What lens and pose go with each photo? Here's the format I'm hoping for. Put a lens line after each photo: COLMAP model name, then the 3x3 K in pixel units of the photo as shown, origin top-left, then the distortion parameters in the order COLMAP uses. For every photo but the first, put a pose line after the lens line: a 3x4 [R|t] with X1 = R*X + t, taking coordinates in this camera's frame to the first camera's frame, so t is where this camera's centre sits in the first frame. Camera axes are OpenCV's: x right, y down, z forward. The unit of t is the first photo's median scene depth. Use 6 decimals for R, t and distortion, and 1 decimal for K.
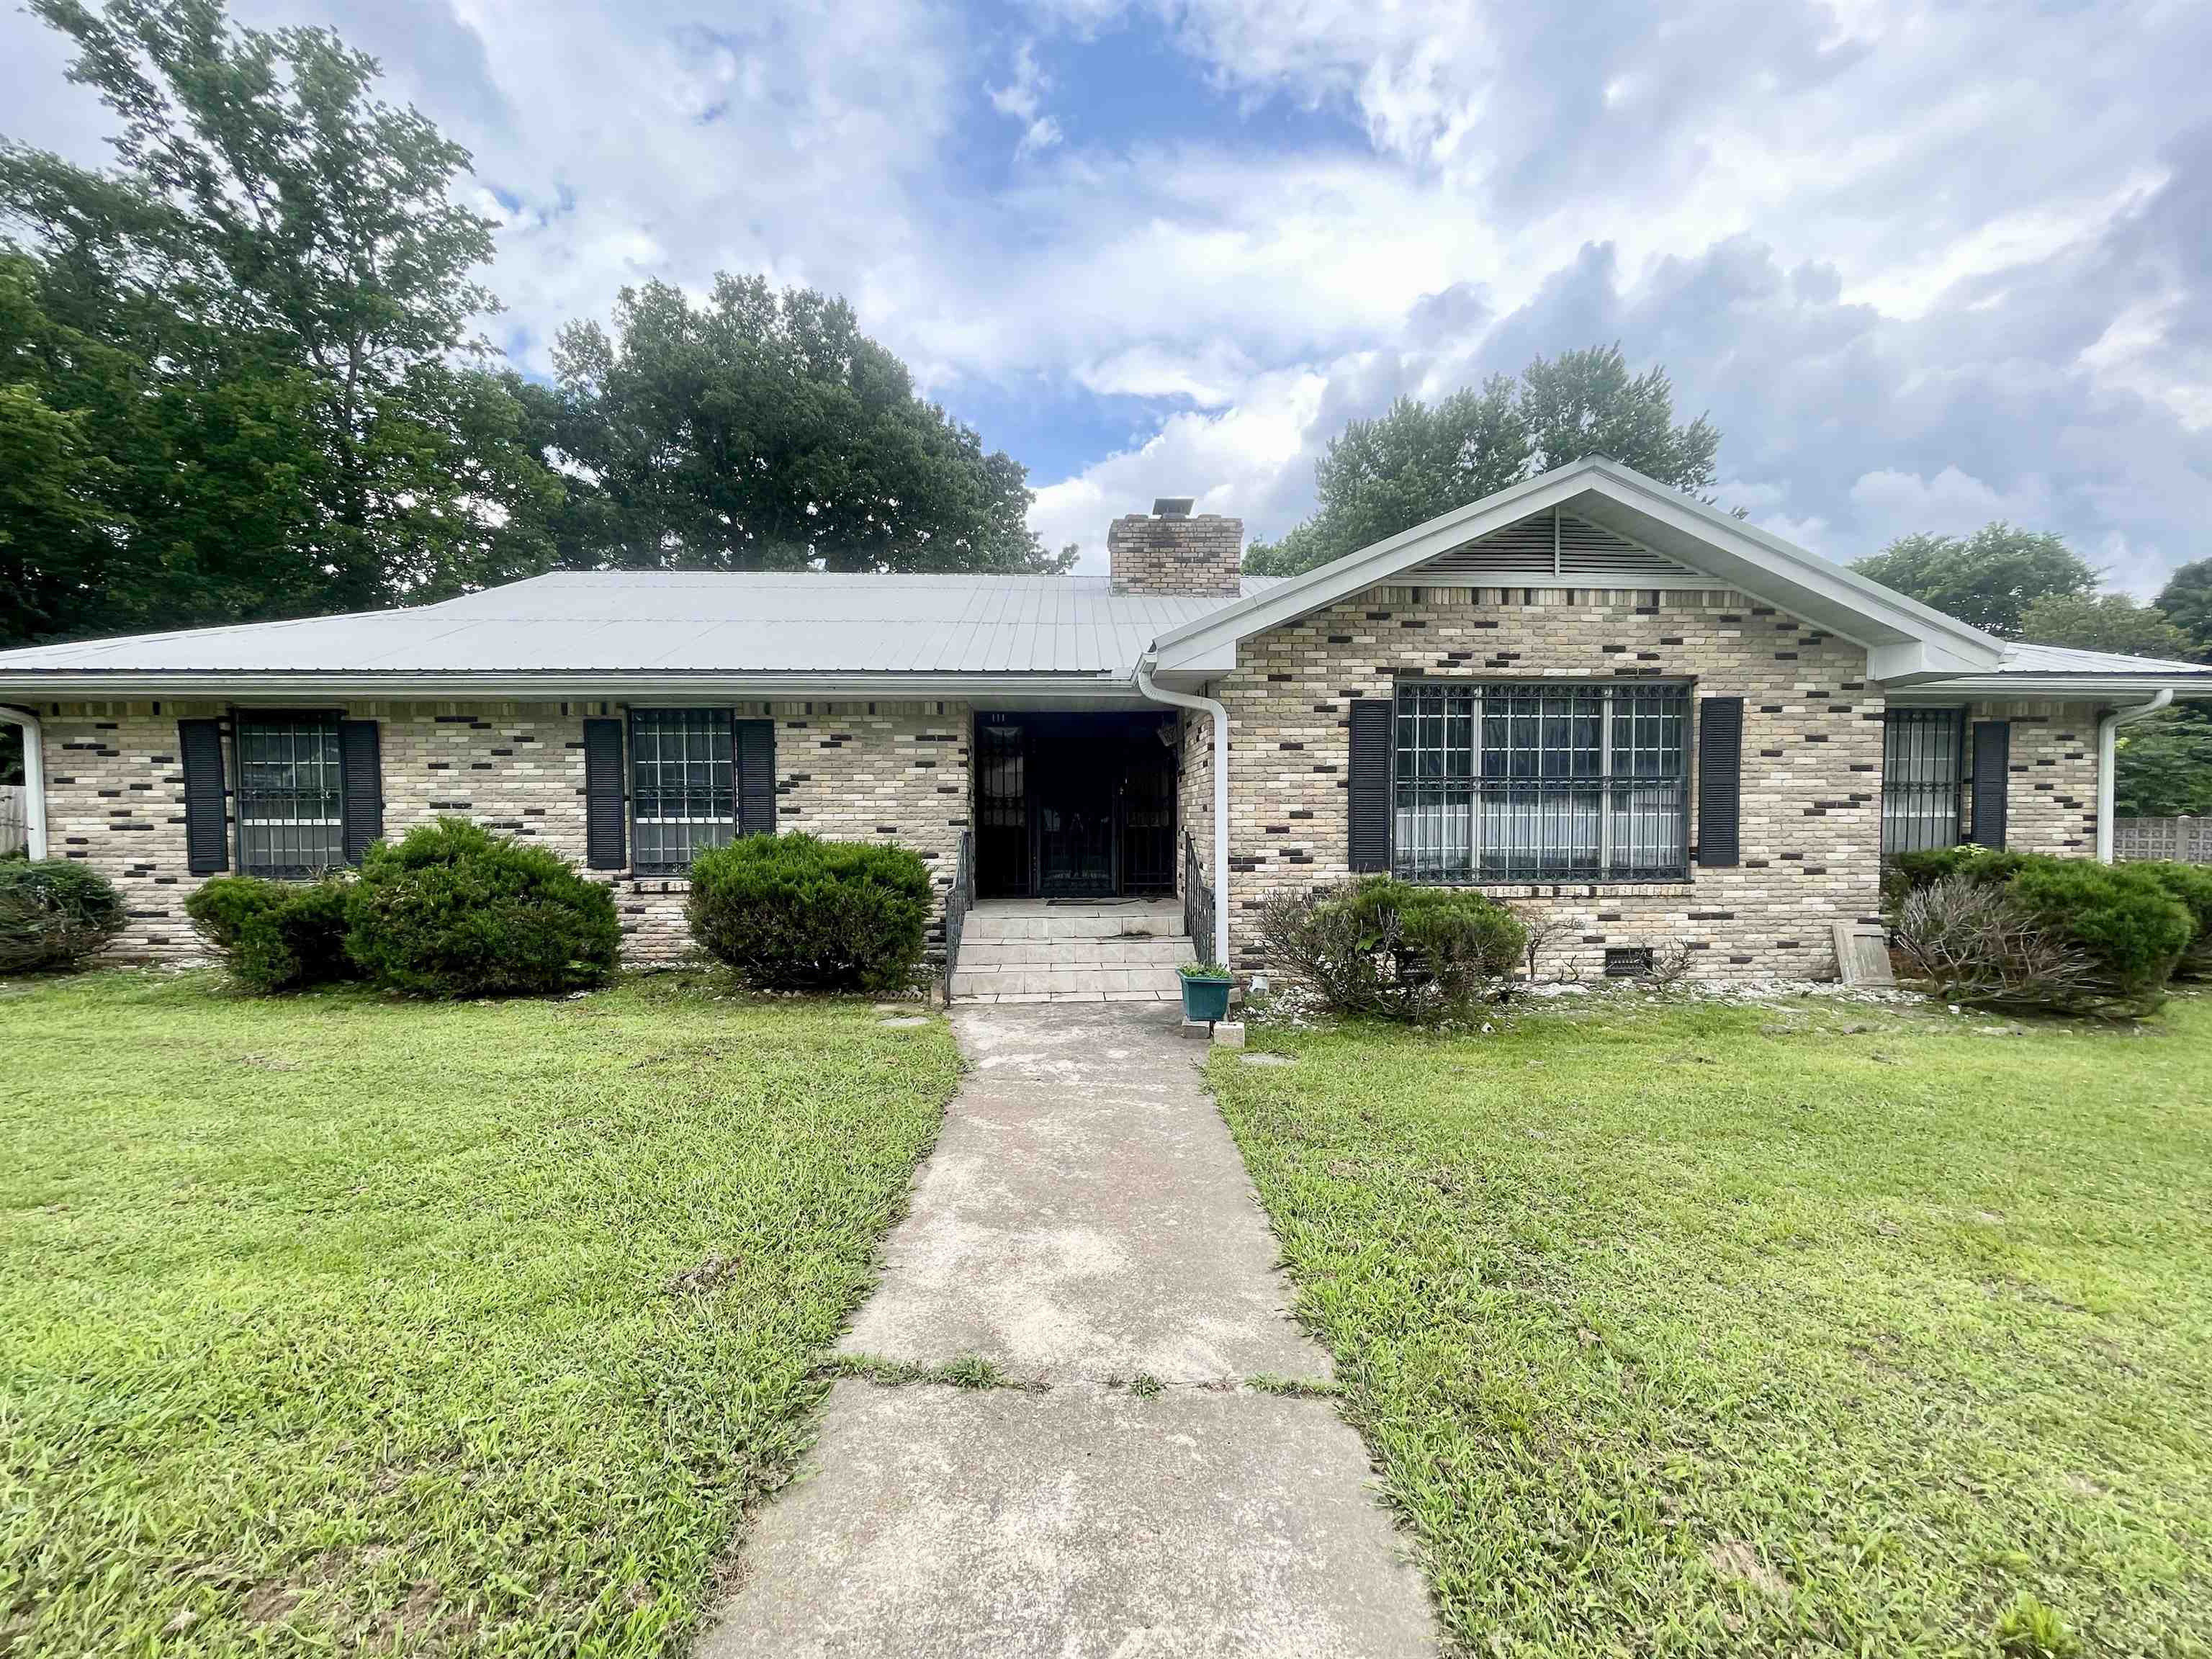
lens RADIAL K [[881.6, 0, 1109.0], [0, 881.6, 833.5], [0, 0, 1]] dist [-0.005119, 0.000252]
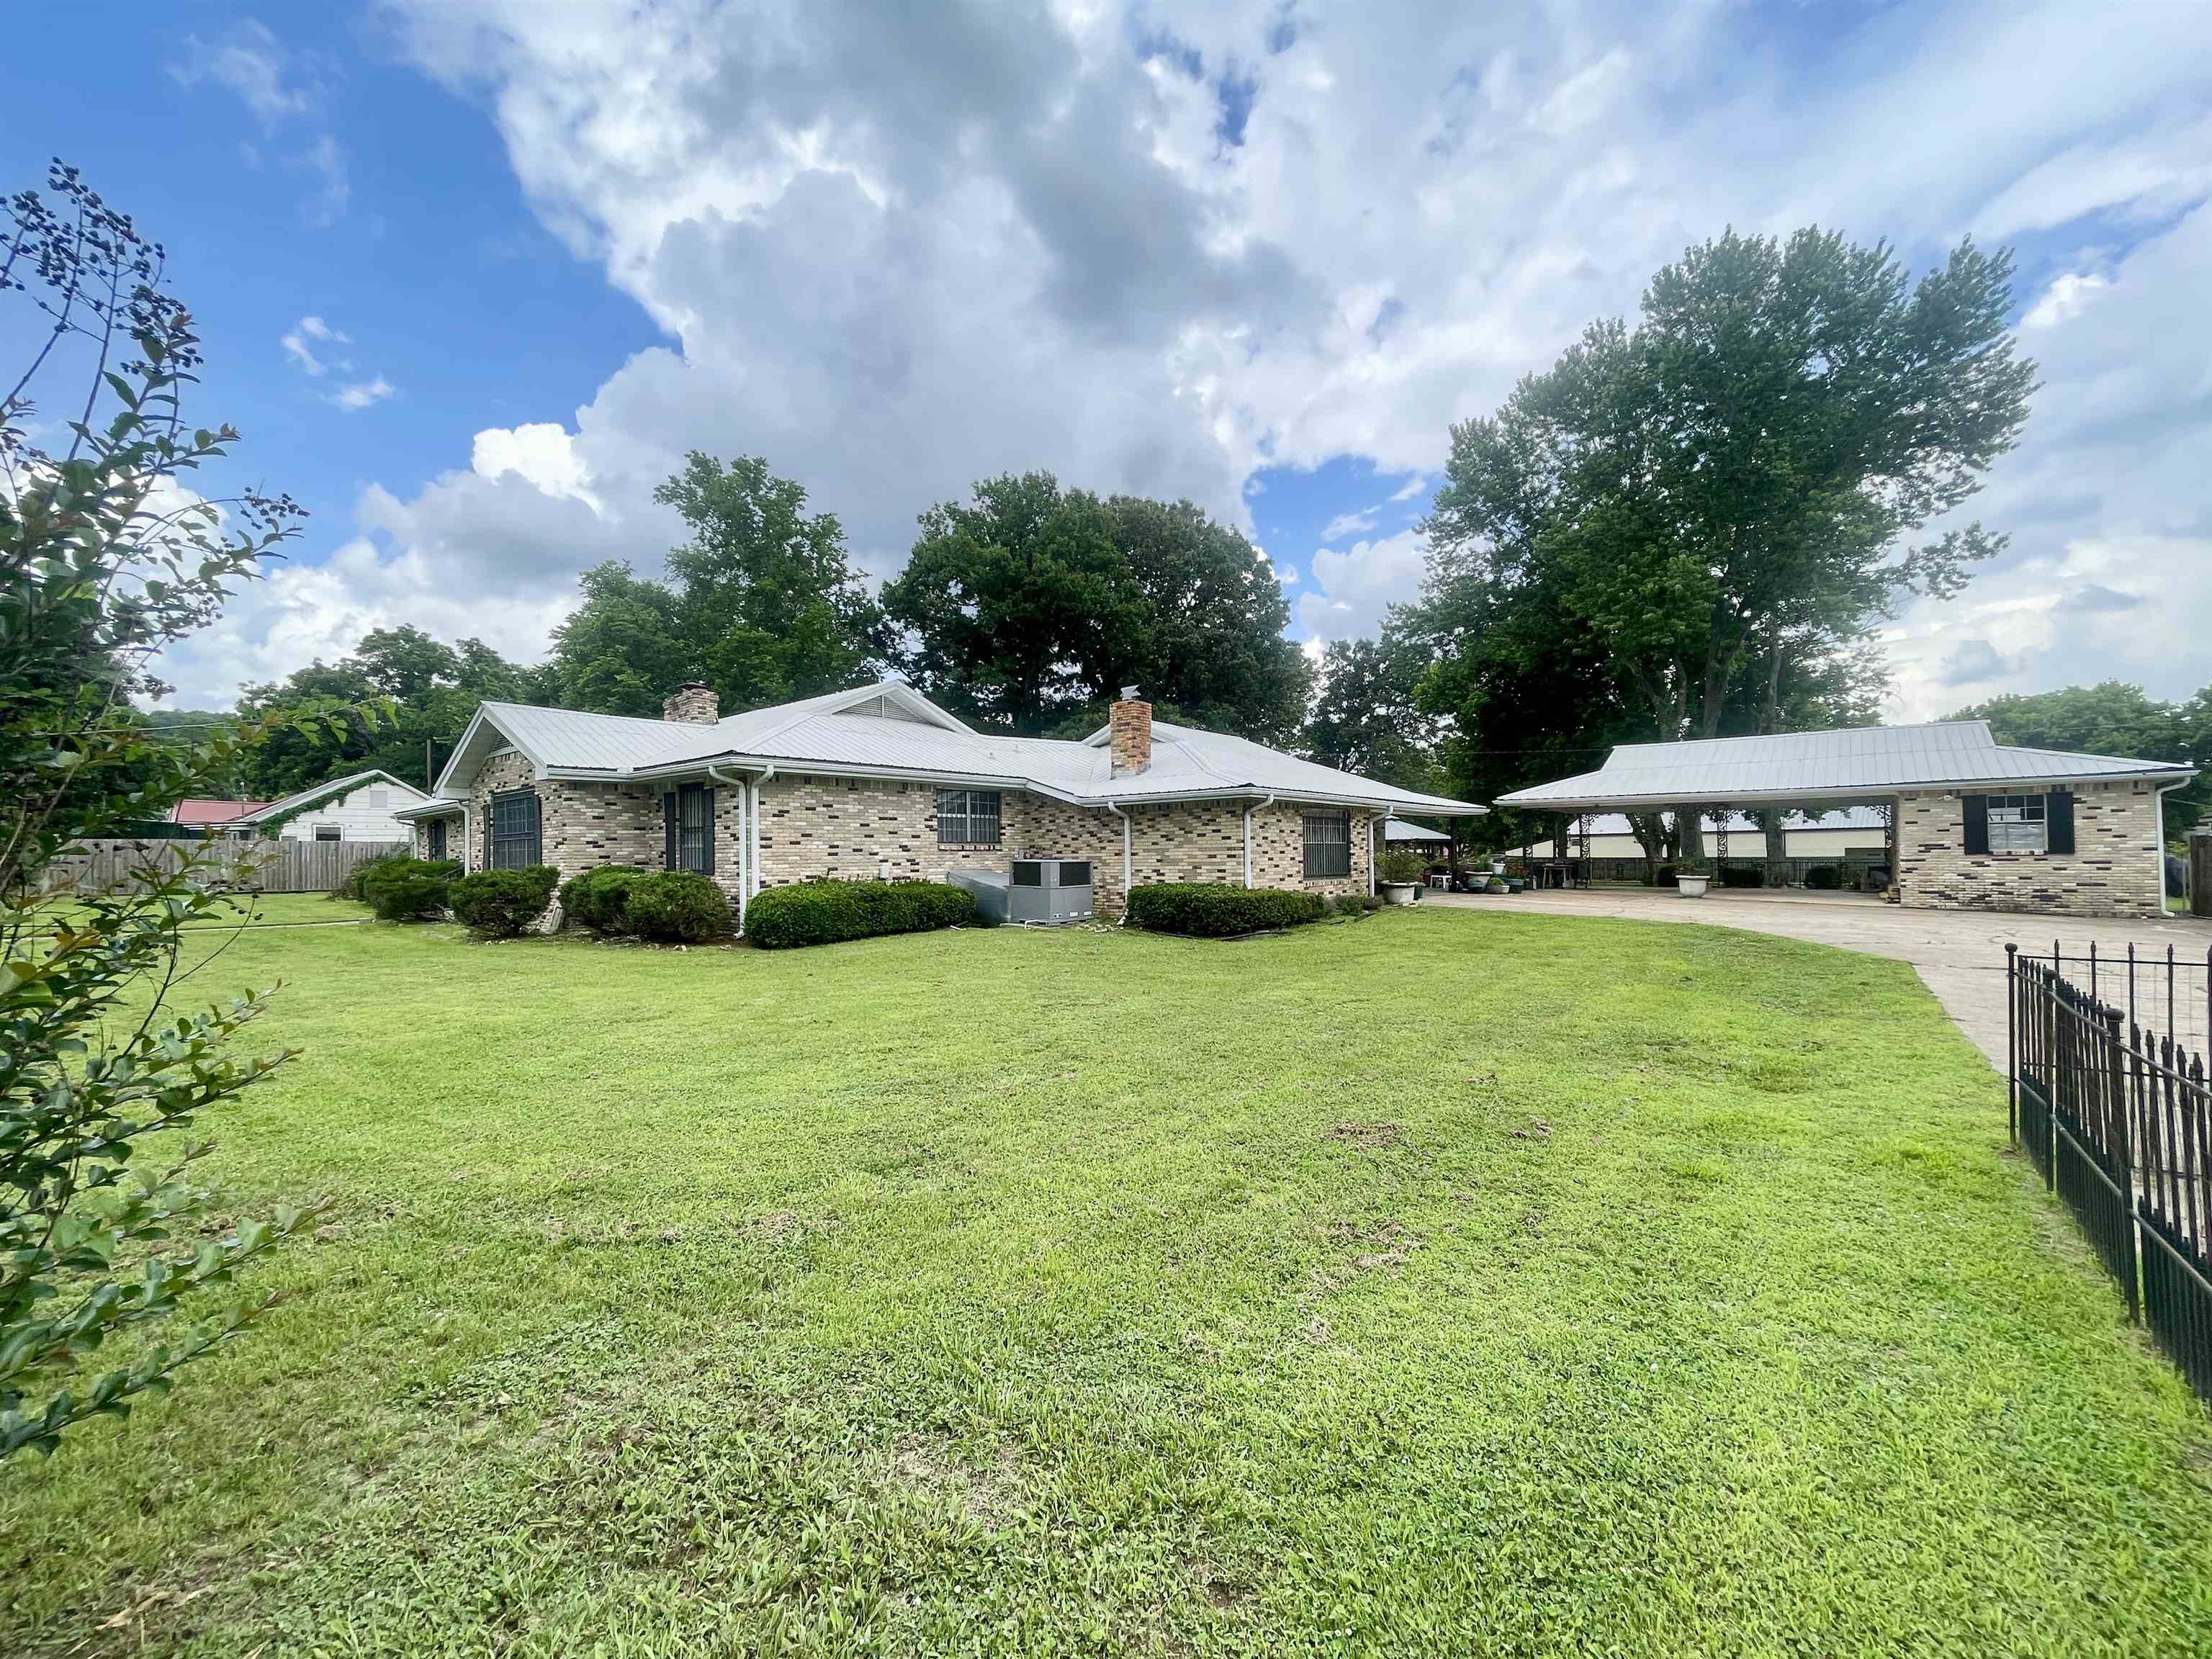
lens RADIAL K [[889.2, 0, 1105.9], [0, 889.2, 851.1], [0, 0, 1]] dist [0.003111, 0.000507]
pose [[0.726685, -0.010375, -0.686893, 3.195992], [-0.006388, 0.999741, -0.021858, 0.022368], [0.686942, 0.020271, 0.726430, 0.375525]]
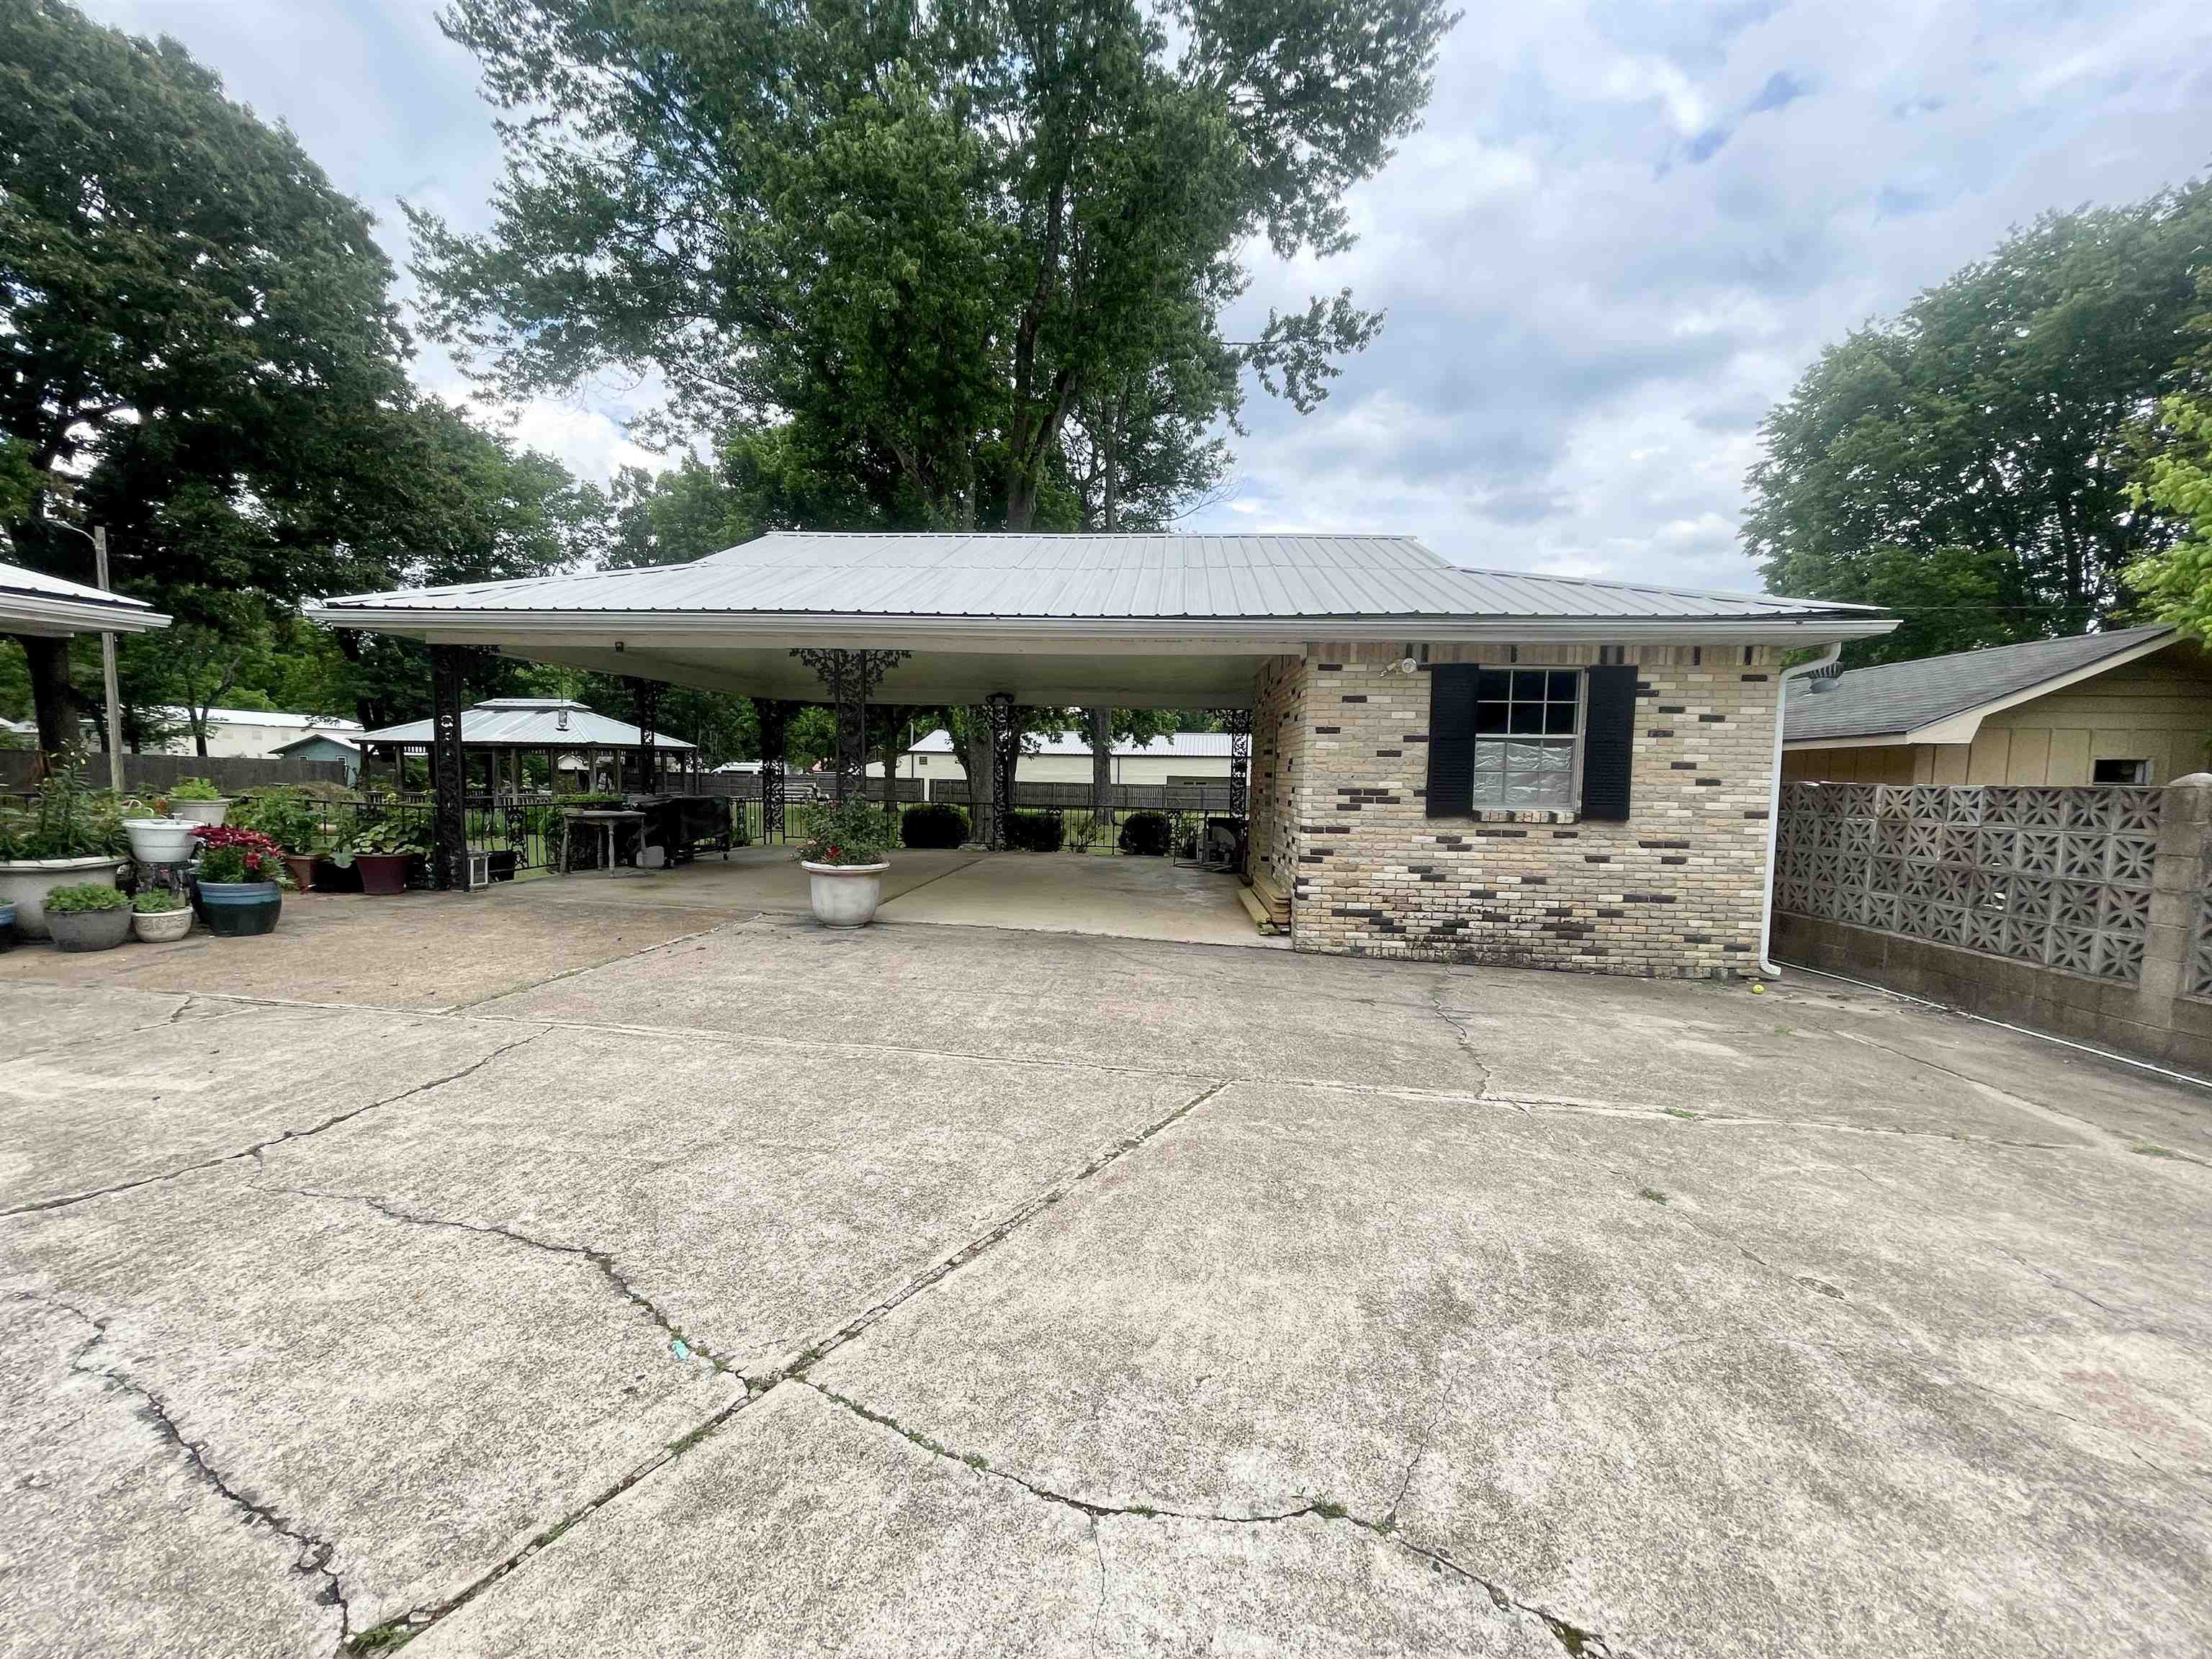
lens RADIAL K [[881.2, 0, 1112.2], [0, 881.2, 842.1], [0, 0, 1]] dist [0.029622, -0.009904]
pose [[0.992242, 0.032101, -0.120107, 3.004886], [-0.025899, 0.998267, 0.052845, -0.054038], [0.121596, -0.049325, 0.991353, 2.868433]]
